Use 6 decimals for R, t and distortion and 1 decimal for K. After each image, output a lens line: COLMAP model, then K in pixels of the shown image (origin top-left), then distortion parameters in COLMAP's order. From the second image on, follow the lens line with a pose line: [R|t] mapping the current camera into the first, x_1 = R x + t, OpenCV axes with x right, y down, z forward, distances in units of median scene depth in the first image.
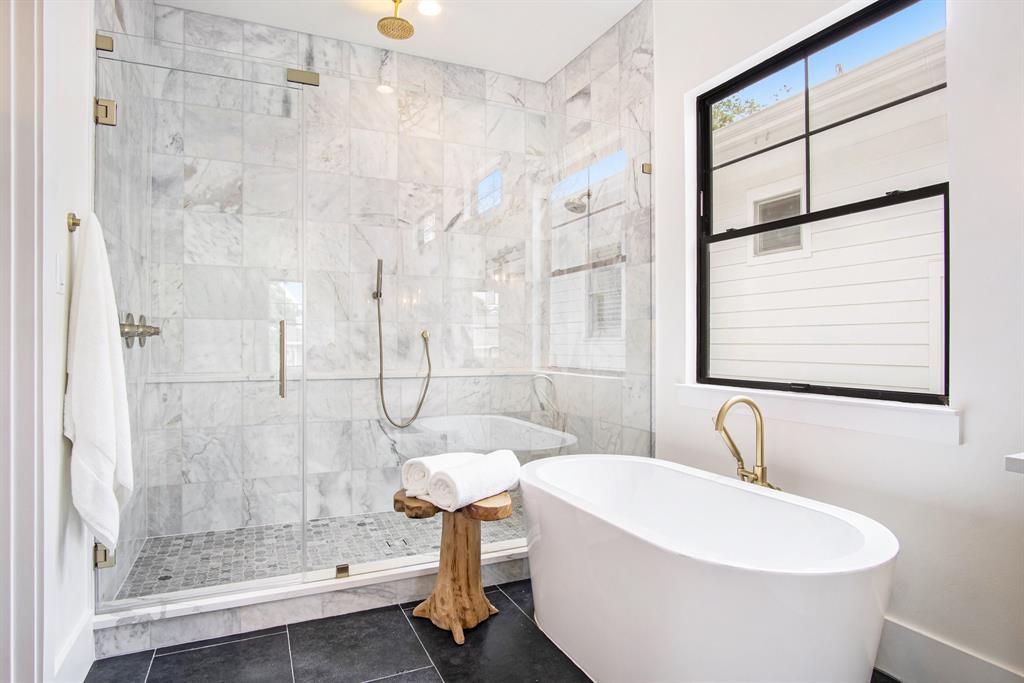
lens RADIAL K [[575.7, 0, 510.2], [0, 575.7, 347.7], [0, 0, 1]] dist [-0.012844, 0.000318]
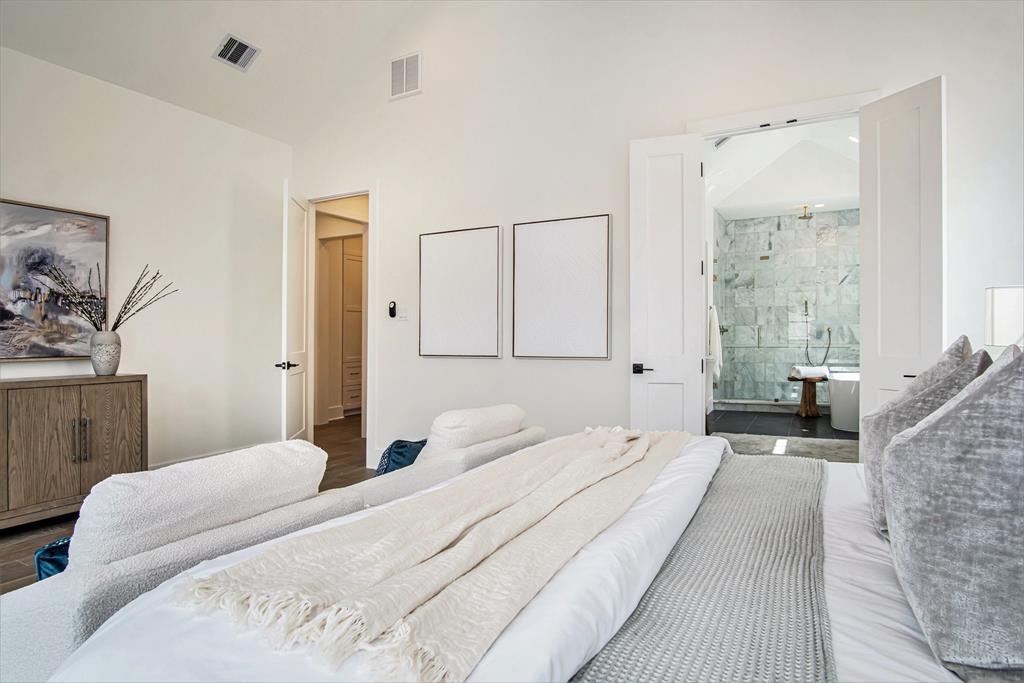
lens RADIAL K [[570.9, 0, 512.0], [0, 570.9, 341.5], [0, 0, 1]] dist [-0.043901, -0.000208]
pose [[0.611616, 0.002251, -0.791151, 0.994872], [0.001895, 0.999989, 0.004310, 0.015224], [0.791152, -0.004135, 0.611605, -1.625845]]
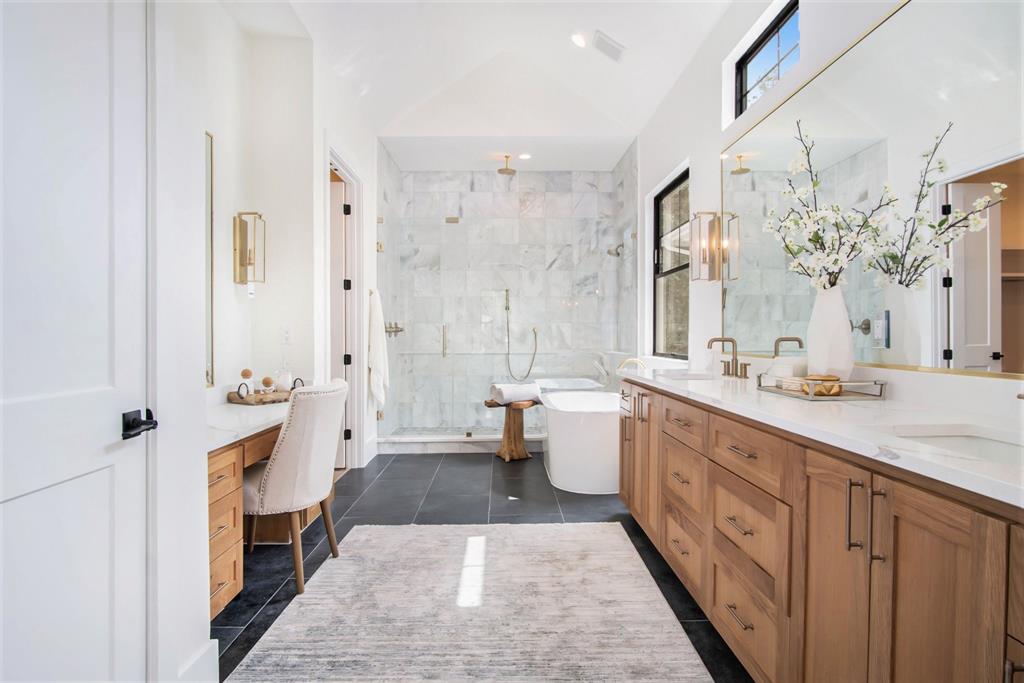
lens RADIAL K [[575.7, 0, 510.2], [0, 575.7, 347.7], [0, 0, 1]] dist [-0.012844, 0.000318]
pose [[0.918658, 0.002722, -0.395045, 0.539455], [0.001640, 0.999941, 0.010704, 0.014235], [0.395051, -0.010481, 0.918600, -0.730229]]
